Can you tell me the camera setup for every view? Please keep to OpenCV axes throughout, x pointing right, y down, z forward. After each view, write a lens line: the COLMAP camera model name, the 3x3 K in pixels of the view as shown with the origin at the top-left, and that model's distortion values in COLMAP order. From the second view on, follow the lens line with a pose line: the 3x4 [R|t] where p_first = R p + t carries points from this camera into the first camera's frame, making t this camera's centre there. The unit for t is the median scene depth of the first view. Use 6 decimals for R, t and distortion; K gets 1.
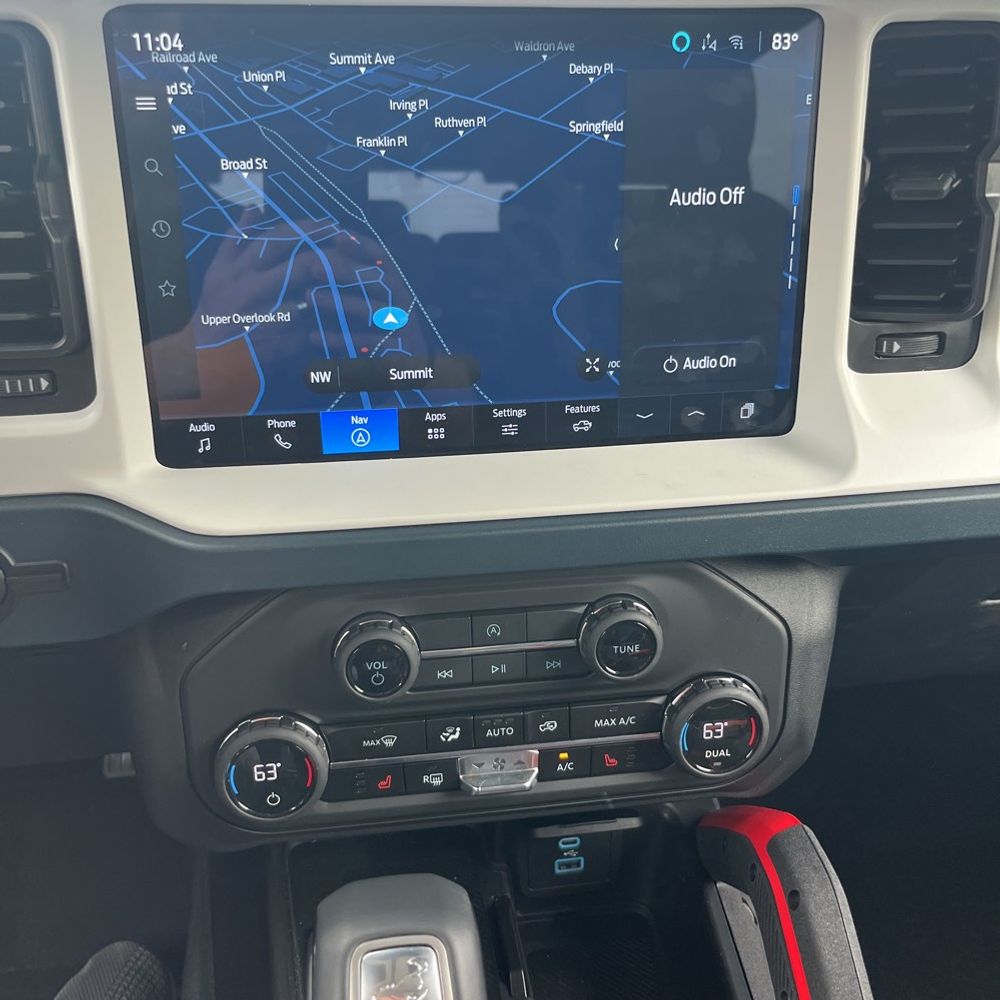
lens RADIAL K [[1041.3, 0, 496.7], [0, 1041.3, 502.2], [0, 0, 1]] dist [0.029595, 0.000000]
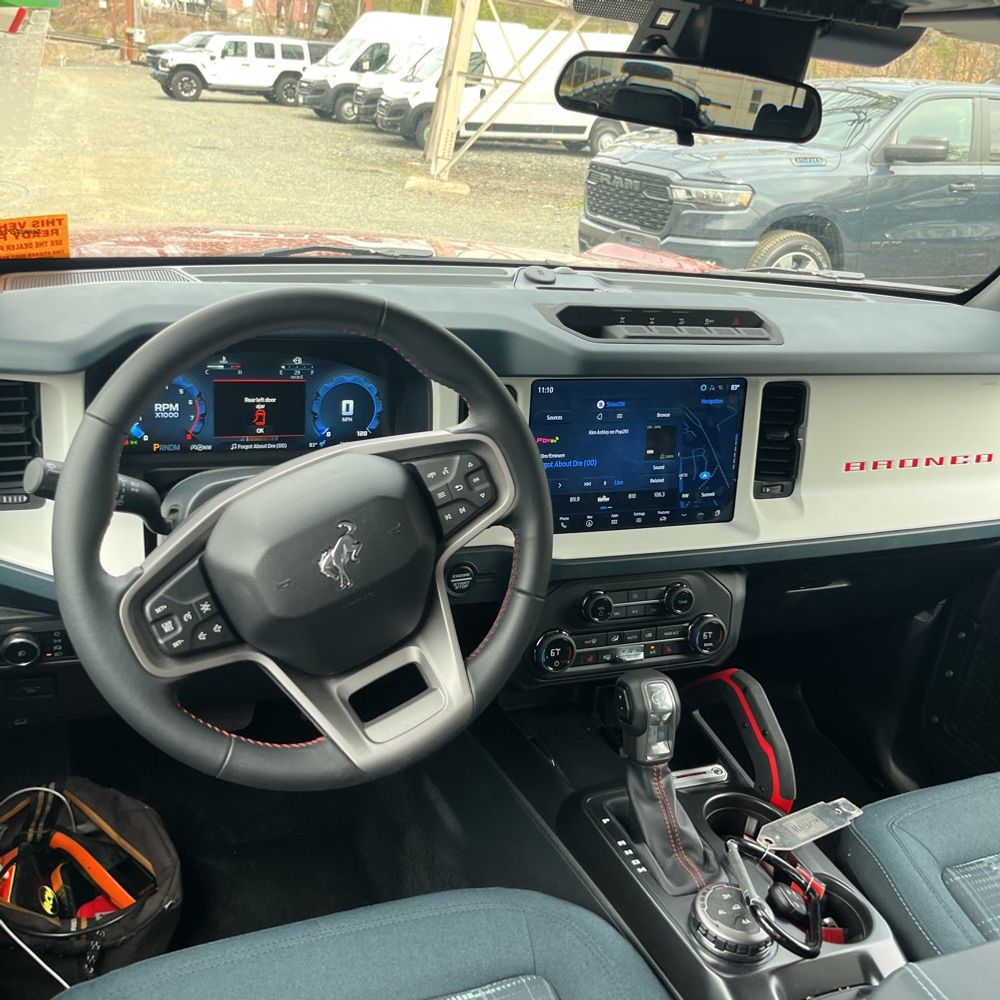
lens RADIAL K [[1041.3, 0, 503.2], [0, 1041.3, 493.6], [0, 0, 1]] dist [0.029595, 0.000000]
pose [[0.969391, 0.004458, 0.245483, -1.013846], [0.012665, 0.997596, -0.068129, 0.040474], [-0.245197, 0.069152, 0.967004, -1.549519]]
